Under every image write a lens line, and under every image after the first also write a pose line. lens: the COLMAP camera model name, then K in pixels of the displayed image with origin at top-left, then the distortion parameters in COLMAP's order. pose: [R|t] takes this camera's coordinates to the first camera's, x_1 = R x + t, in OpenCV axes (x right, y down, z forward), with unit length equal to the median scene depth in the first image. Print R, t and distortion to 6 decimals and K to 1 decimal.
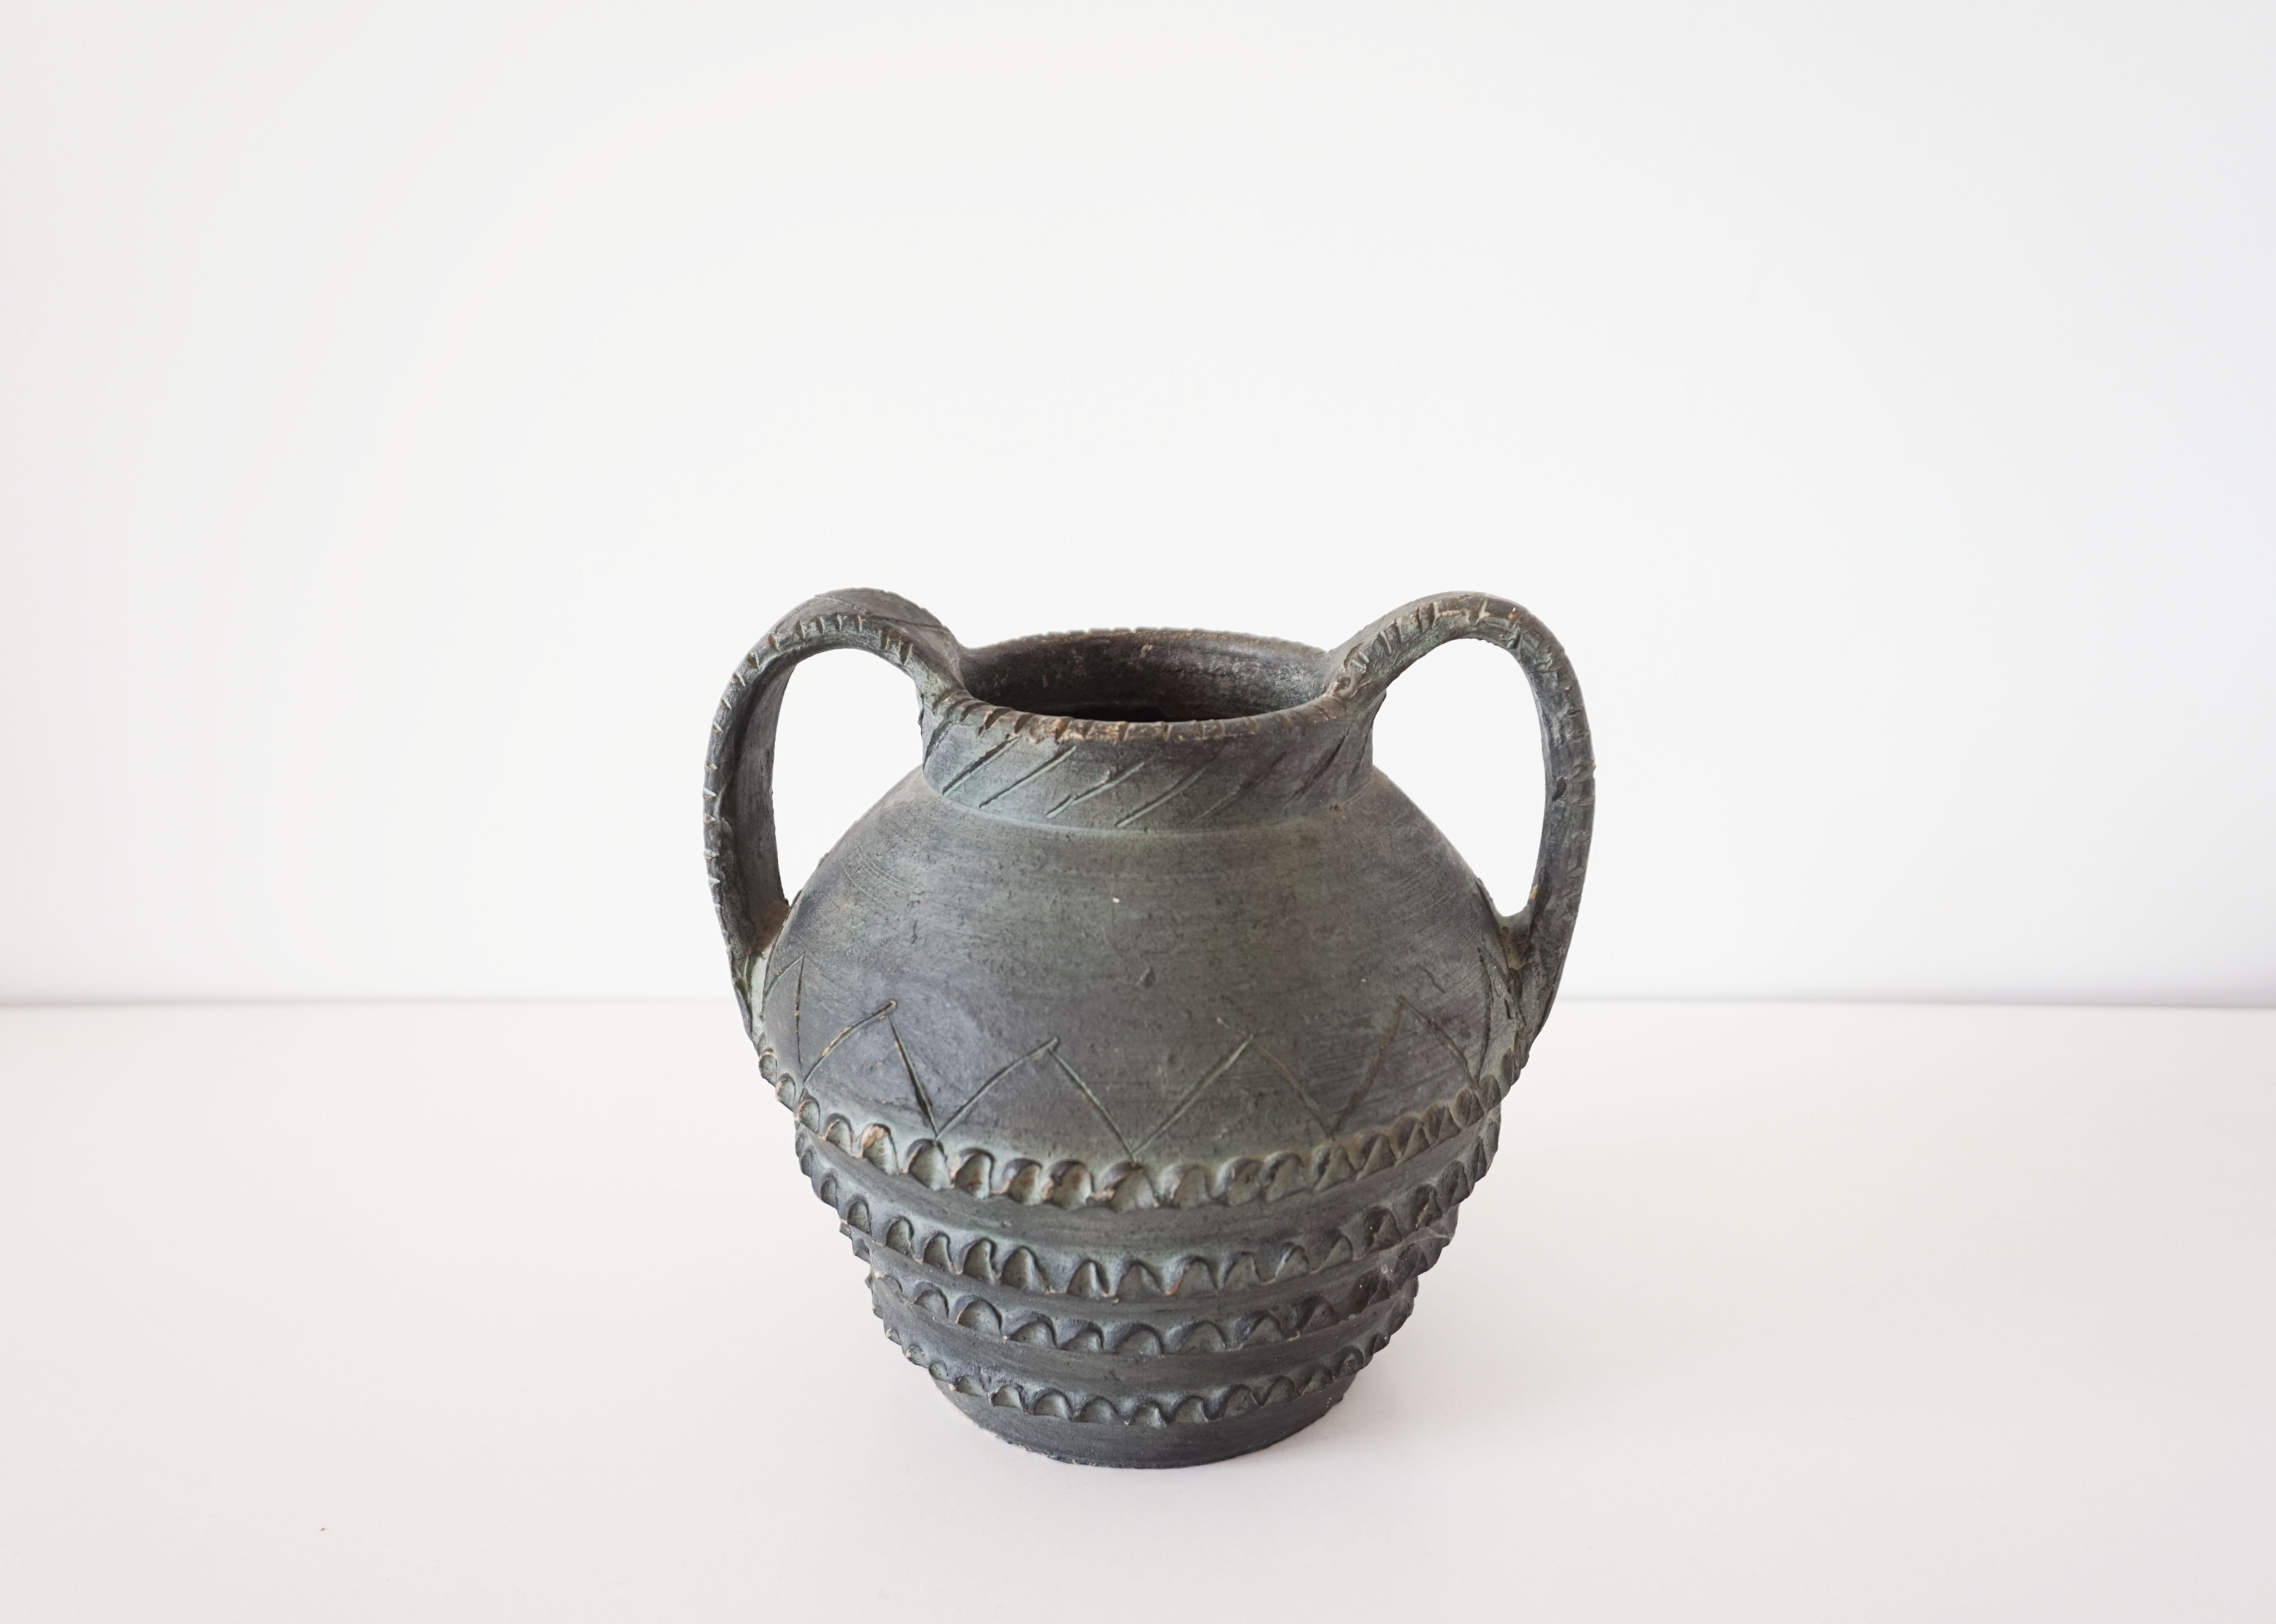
lens RADIAL K [[2094.0, 0, 1123.3], [0, 2094.0, 829.5], [0, 0, 1]] dist [0.014191, 0.000000]
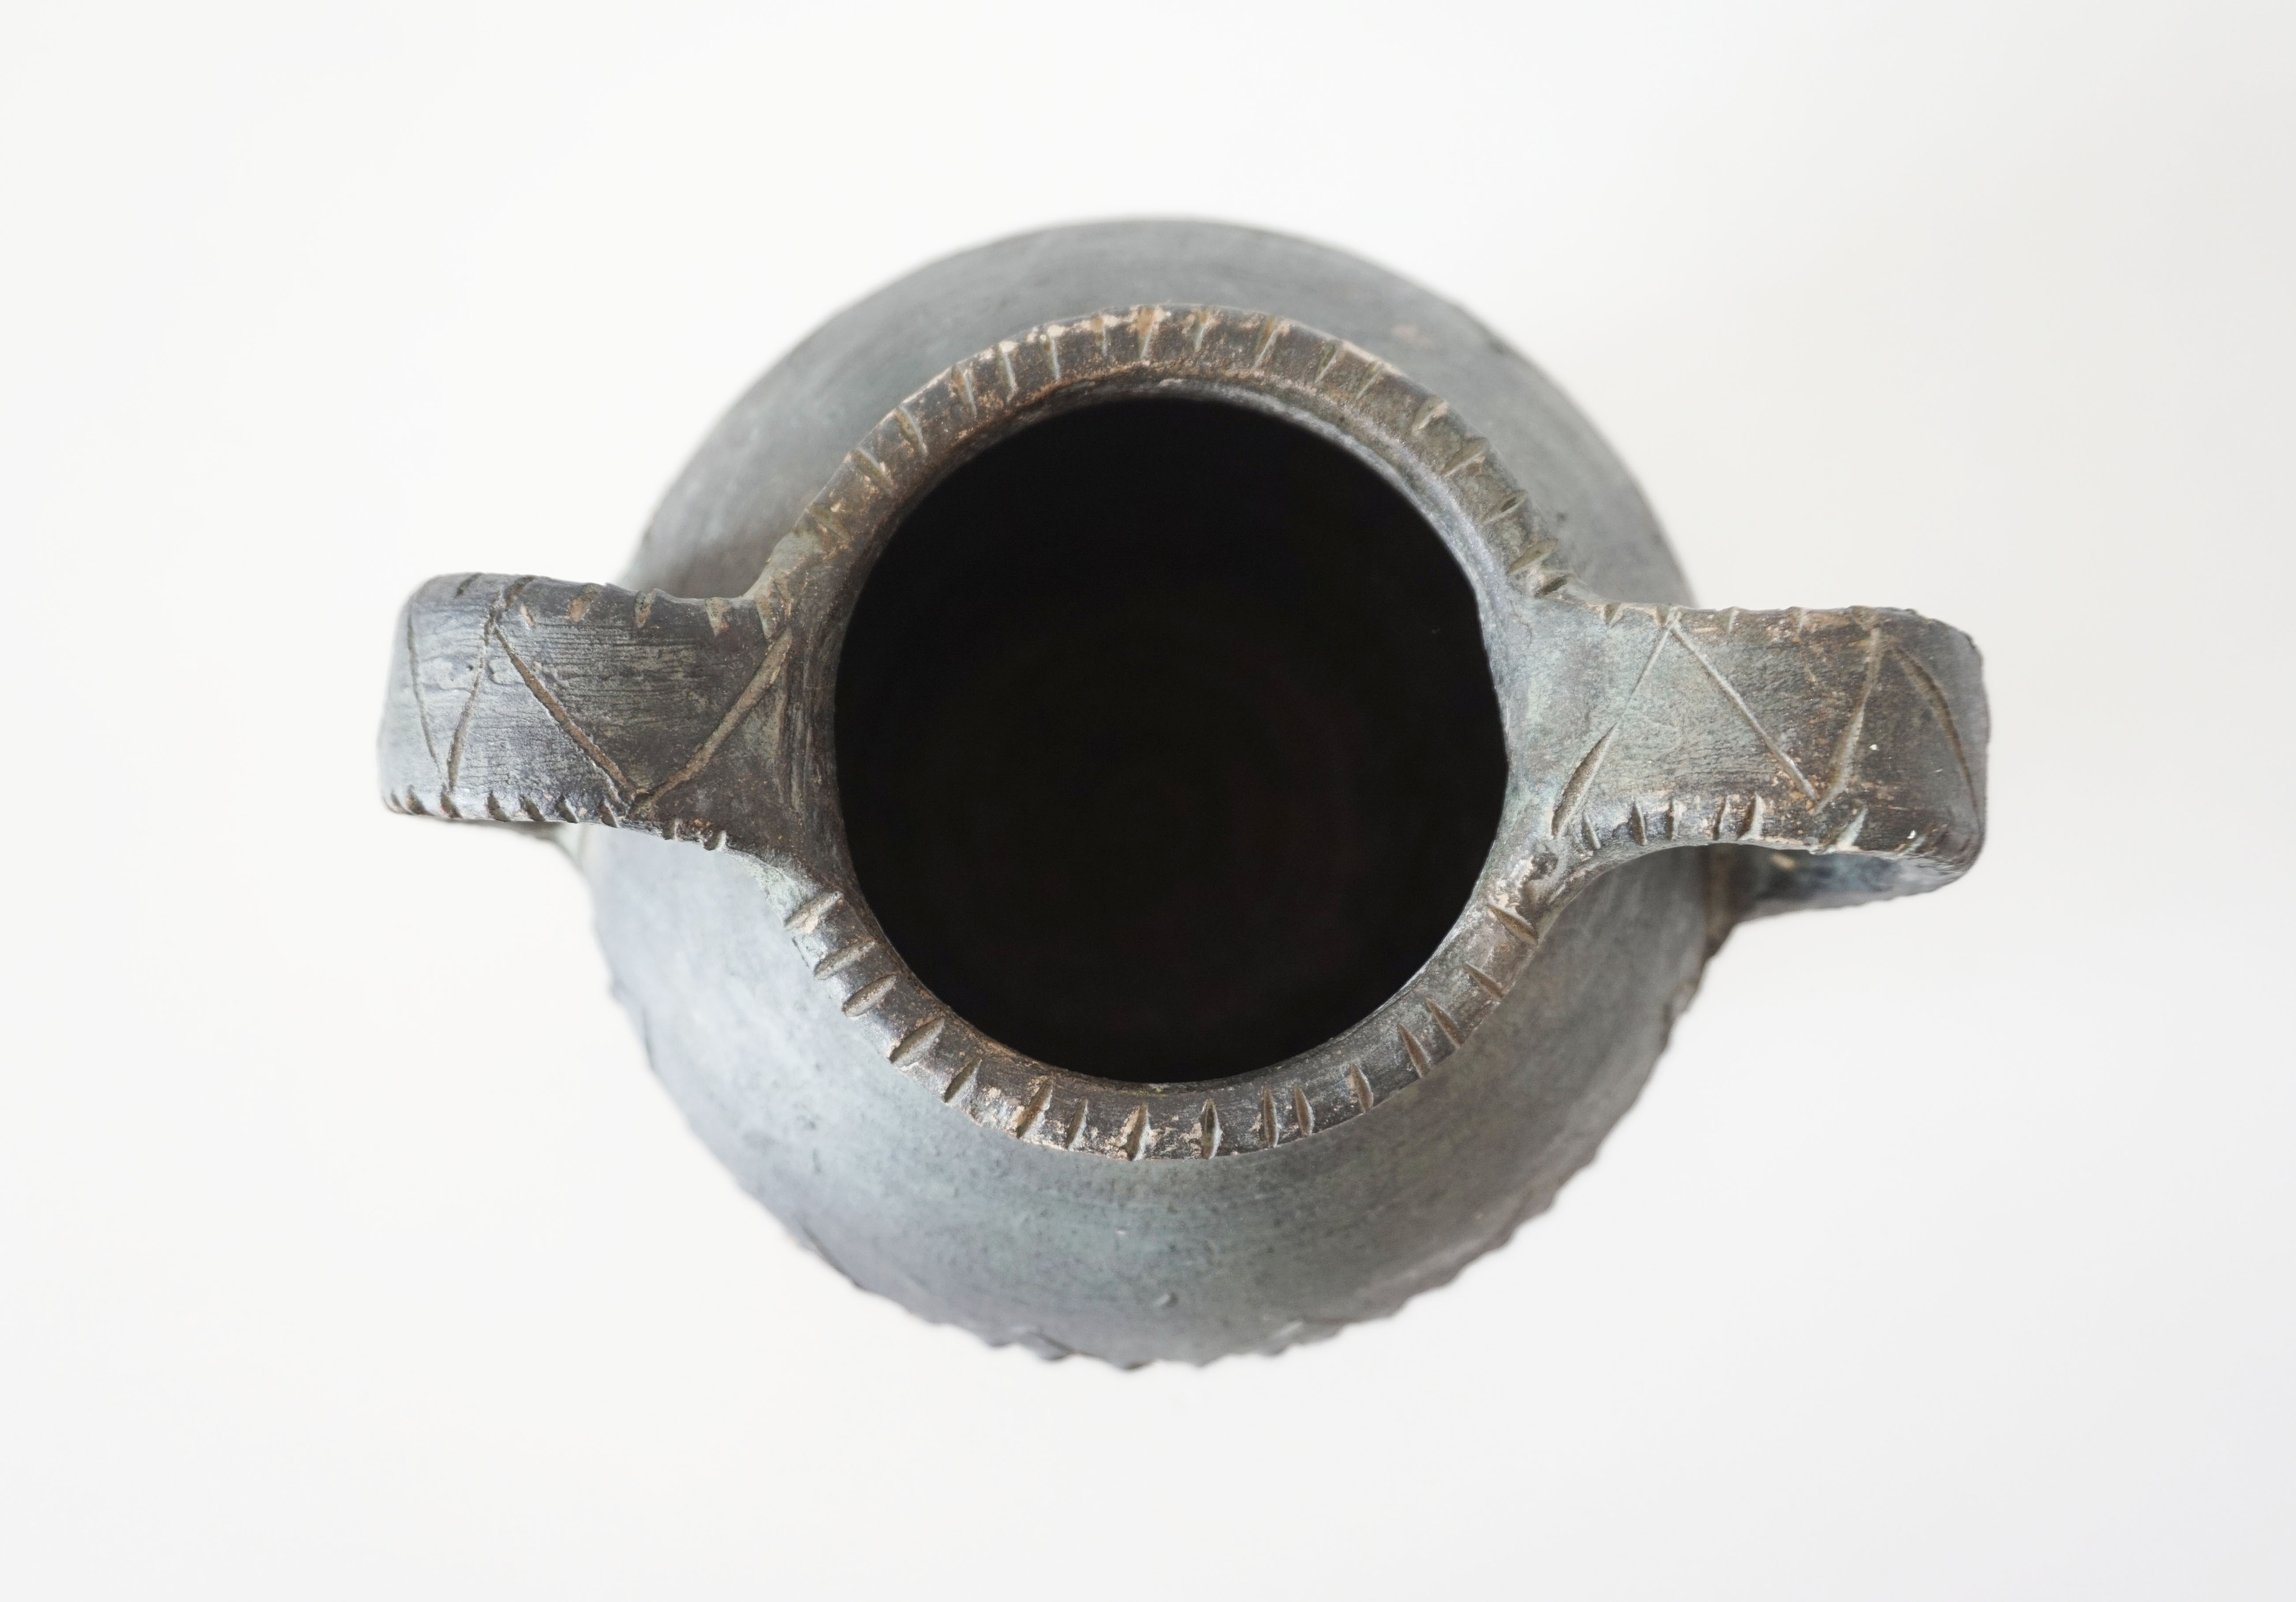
lens RADIAL K [[2024.6, 0, 1083.9], [0, 2024.6, 788.6], [0, 0, 1]] dist [0.009865, 0.000284]
pose [[0.999905, -0.013178, -0.004058, -0.010445], [0.008659, 0.371071, 0.928564, -0.586470], [-0.010731, -0.928511, 0.371150, 0.868485]]
